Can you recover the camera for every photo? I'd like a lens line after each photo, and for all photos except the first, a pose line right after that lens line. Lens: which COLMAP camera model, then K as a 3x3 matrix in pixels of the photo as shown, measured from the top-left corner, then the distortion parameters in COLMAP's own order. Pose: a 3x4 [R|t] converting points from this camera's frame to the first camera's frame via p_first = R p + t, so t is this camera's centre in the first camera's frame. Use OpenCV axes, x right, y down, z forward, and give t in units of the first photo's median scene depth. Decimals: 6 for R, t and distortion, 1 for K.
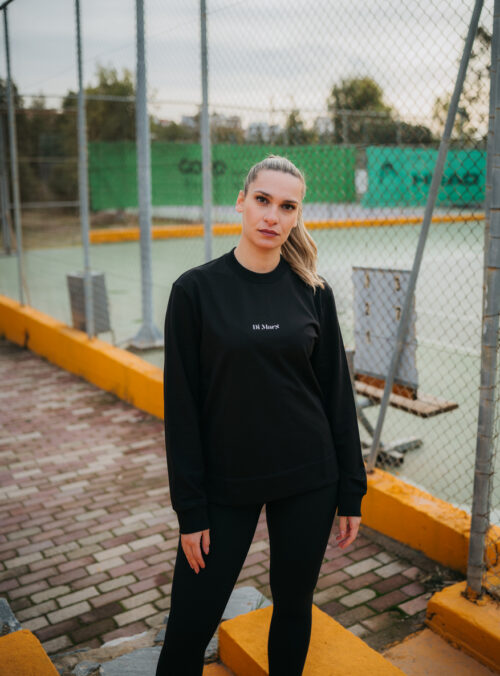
lens RADIAL K [[712.9, 0, 250.0], [0, 712.9, 338.0], [0, 0, 1]] dist [-0.007527, -0.001787]
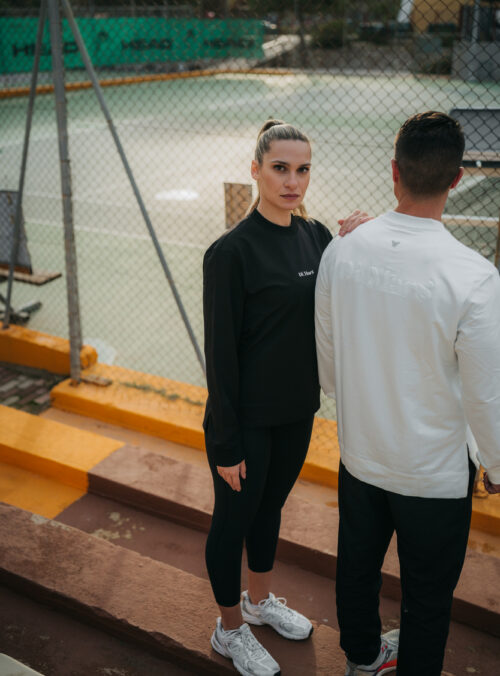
lens RADIAL K [[901.5, 0, 250.0], [0, 901.5, 338.0], [0, 0, 1]] dist [-0.018011, 0.412976]
pose [[0.897157, -0.138543, 0.419423, -0.180682], [0.071479, 0.982560, 0.171661, -0.080116], [-0.435891, -0.124026, 0.891413, -0.970082]]
